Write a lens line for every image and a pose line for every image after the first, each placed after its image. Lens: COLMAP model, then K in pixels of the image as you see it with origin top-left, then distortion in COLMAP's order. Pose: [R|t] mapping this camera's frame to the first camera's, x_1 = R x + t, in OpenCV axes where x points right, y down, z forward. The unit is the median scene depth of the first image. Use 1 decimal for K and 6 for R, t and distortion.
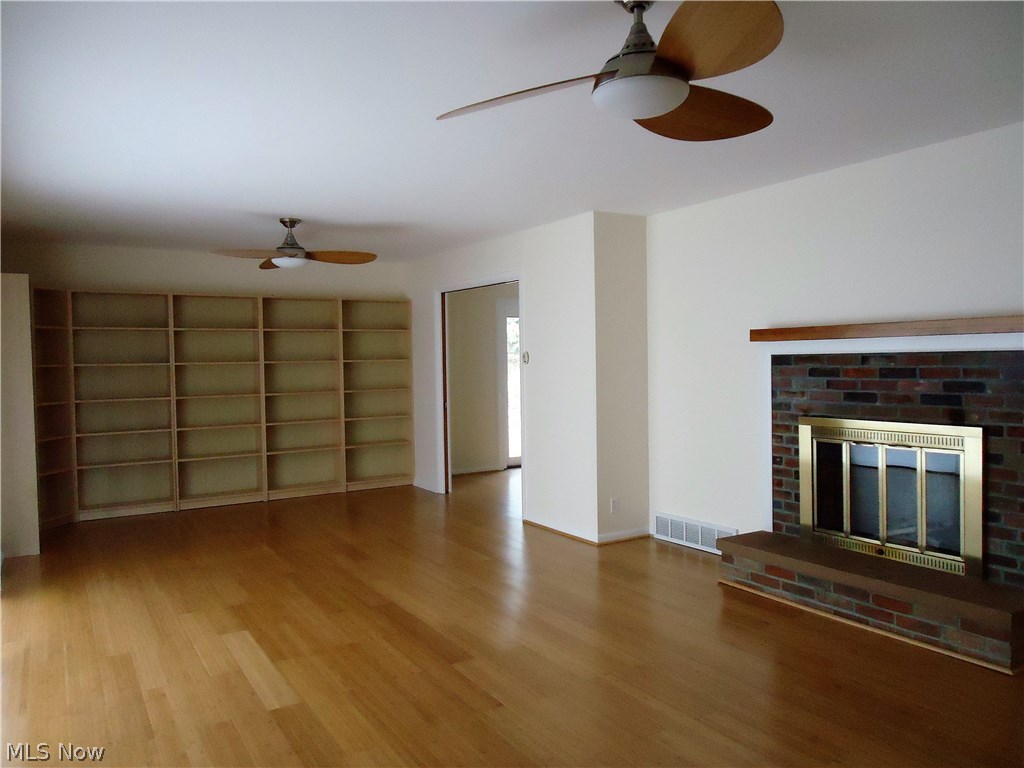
lens RADIAL K [[768.3, 0, 516.6], [0, 768.3, 386.5], [0, 0, 1]] dist [-0.011094, -0.001751]
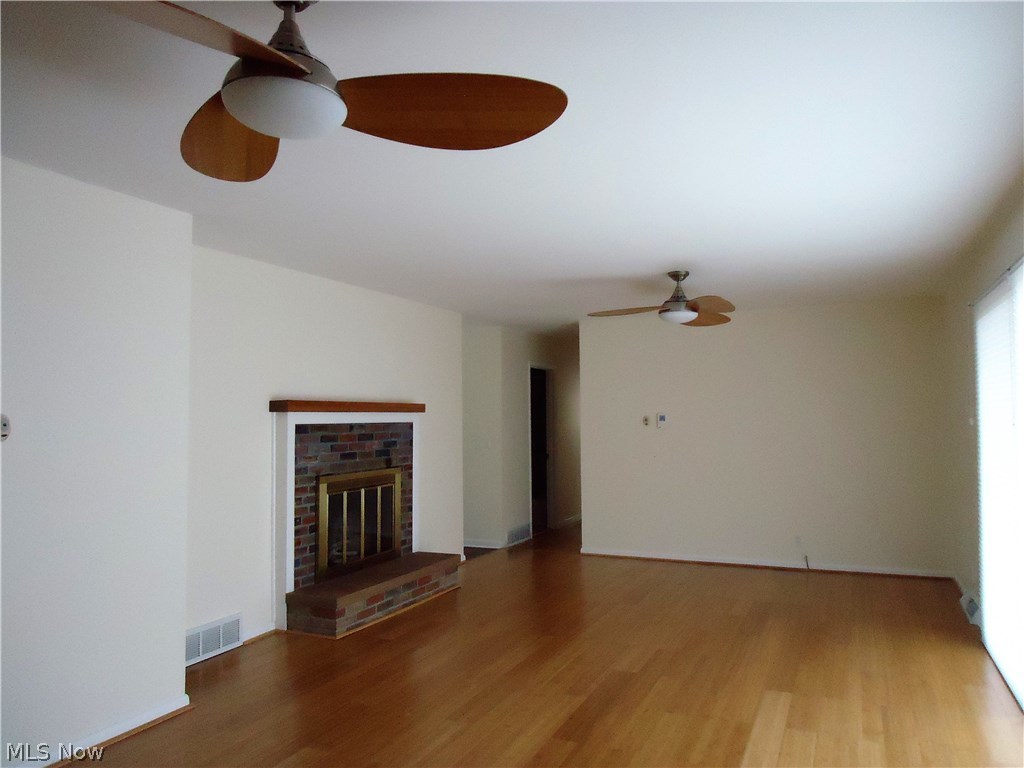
lens RADIAL K [[768.3, 0, 515.2], [0, 768.3, 378.6], [0, 0, 1]] dist [-0.011094, -0.001751]
pose [[-0.571487, 0.059447, 0.818455, -0.847681], [0.043733, 0.998162, -0.041963, -0.053815], [-0.819445, 0.011813, -0.573036, 1.565749]]
